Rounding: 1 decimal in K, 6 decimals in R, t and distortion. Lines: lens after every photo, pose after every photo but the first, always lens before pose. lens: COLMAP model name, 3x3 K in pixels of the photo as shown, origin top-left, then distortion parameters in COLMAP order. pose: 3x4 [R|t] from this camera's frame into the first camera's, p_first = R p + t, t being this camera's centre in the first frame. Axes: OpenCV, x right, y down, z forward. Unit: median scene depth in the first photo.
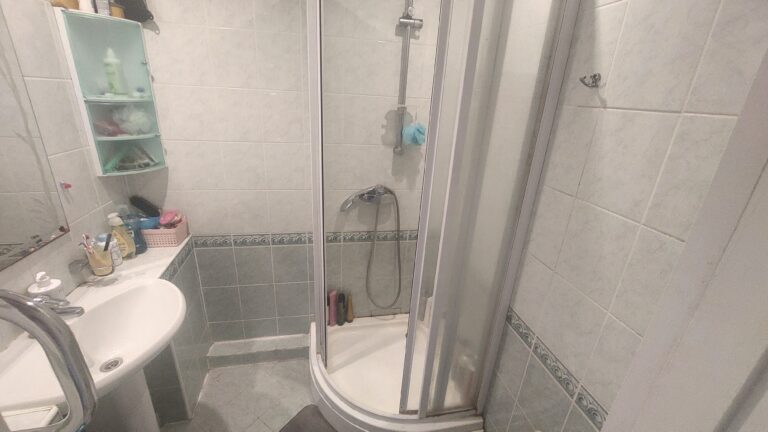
lens RADIAL K [[309.7, 0, 383.2], [0, 309.7, 214.6], [0, 0, 1]] dist [-0.013870, 0.000307]
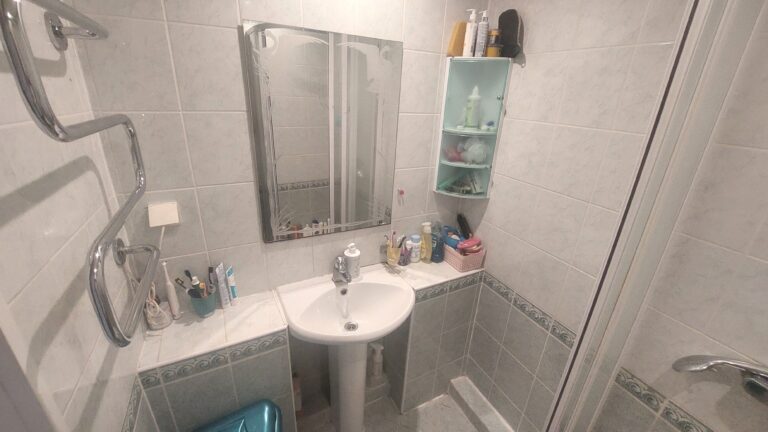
lens RADIAL K [[309.7, 0, 383.6], [0, 309.7, 216.1], [0, 0, 1]] dist [-0.013870, 0.000307]
pose [[0.254012, 0.316712, -0.913877, 0.163937], [-0.374497, 0.903371, 0.208980, -0.209079], [0.891757, 0.289161, 0.348075, 0.409840]]
